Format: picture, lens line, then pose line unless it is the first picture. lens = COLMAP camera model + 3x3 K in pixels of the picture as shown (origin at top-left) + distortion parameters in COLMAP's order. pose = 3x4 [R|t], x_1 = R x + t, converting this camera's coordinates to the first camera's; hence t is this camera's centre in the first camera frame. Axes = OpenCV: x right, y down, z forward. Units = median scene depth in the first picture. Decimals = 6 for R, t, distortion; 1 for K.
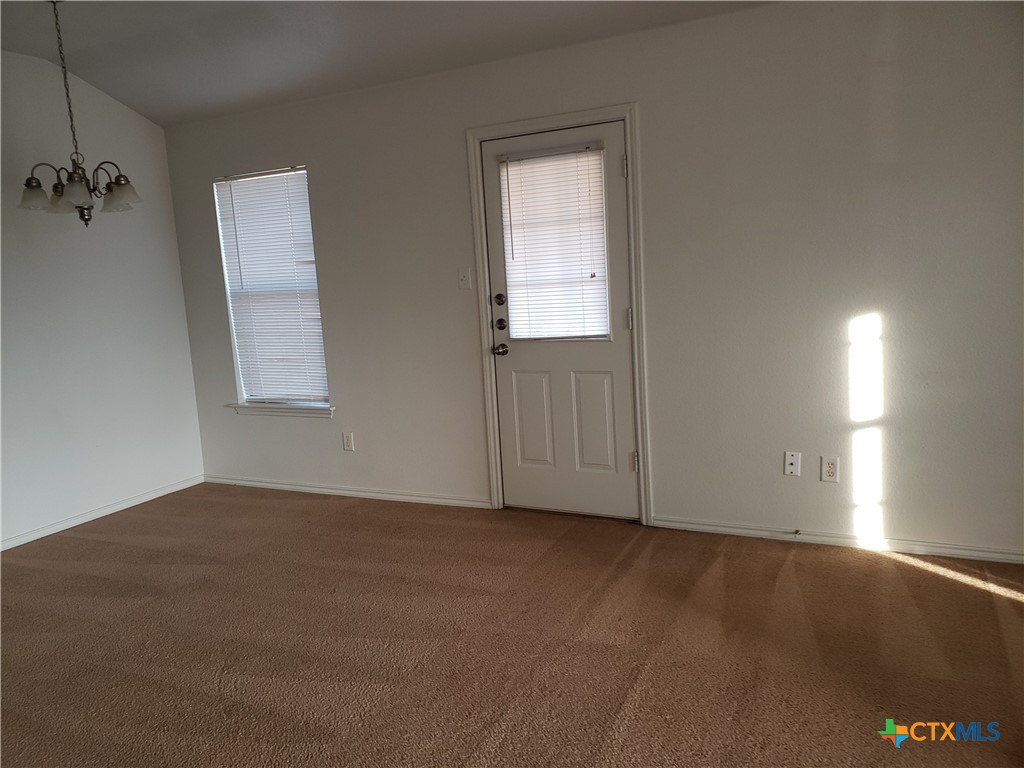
lens RADIAL K [[780.0, 0, 513.2], [0, 780.0, 402.8], [0, 0, 1]] dist [-0.002388, 0.000372]
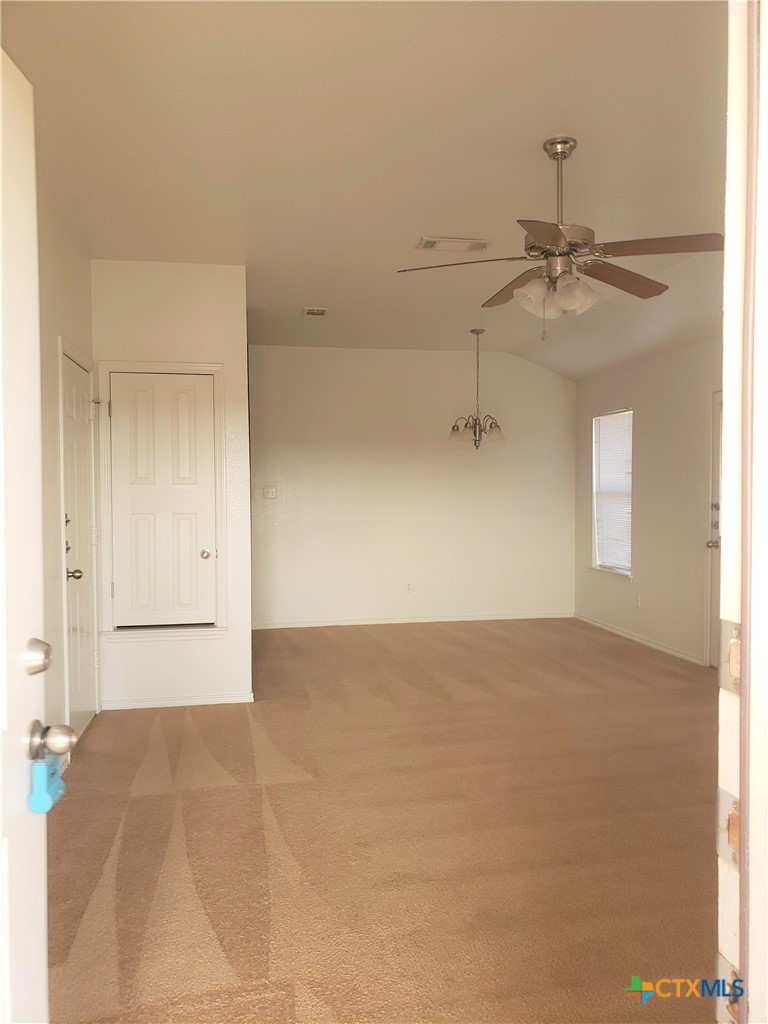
lens RADIAL K [[815.9, 0, 384.0], [0, 815.9, 512.0], [0, 0, 1]] dist [0.000855, -0.007472]
pose [[0.621812, 0.084993, -0.778541, 0.646389], [-0.170812, 0.984880, -0.028906, 0.012407], [0.764312, 0.150958, 0.626928, -0.286316]]
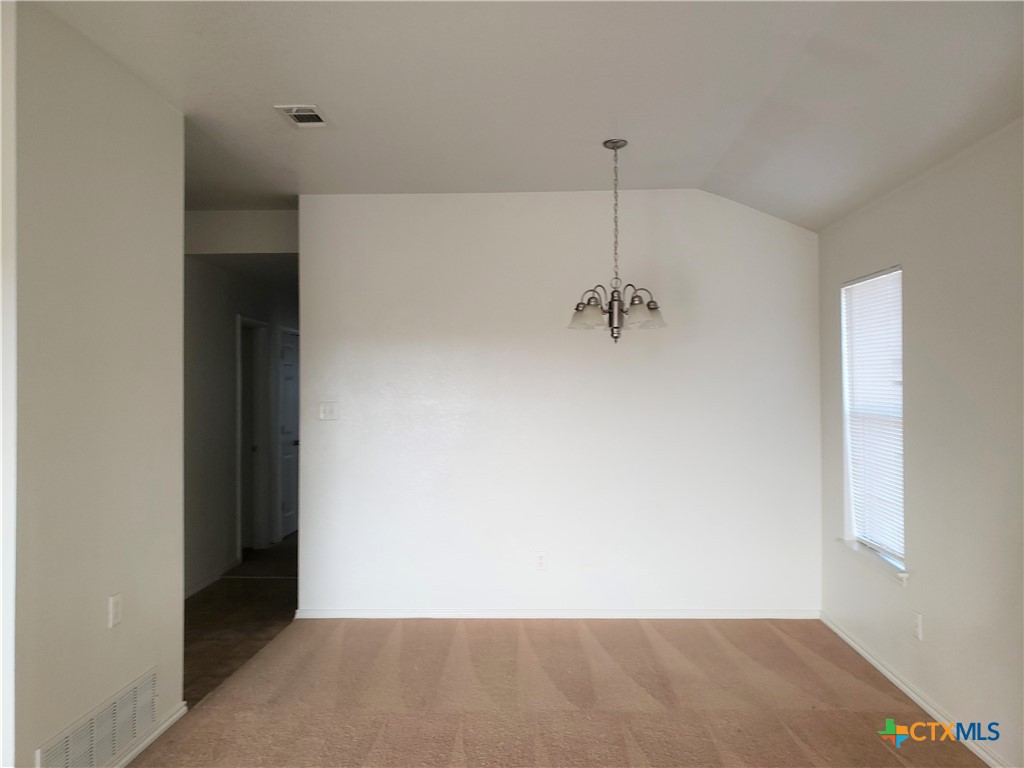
lens RADIAL K [[815.9, 0, 512.0], [0, 815.9, 384.0], [0, 0, 1]] dist [0.000855, -0.007472]
pose [[0.428452, 0.056362, -0.901805, 0.318973], [-0.179057, 0.983556, -0.023600, -0.090949], [0.885645, 0.171585, 0.431498, 0.302099]]
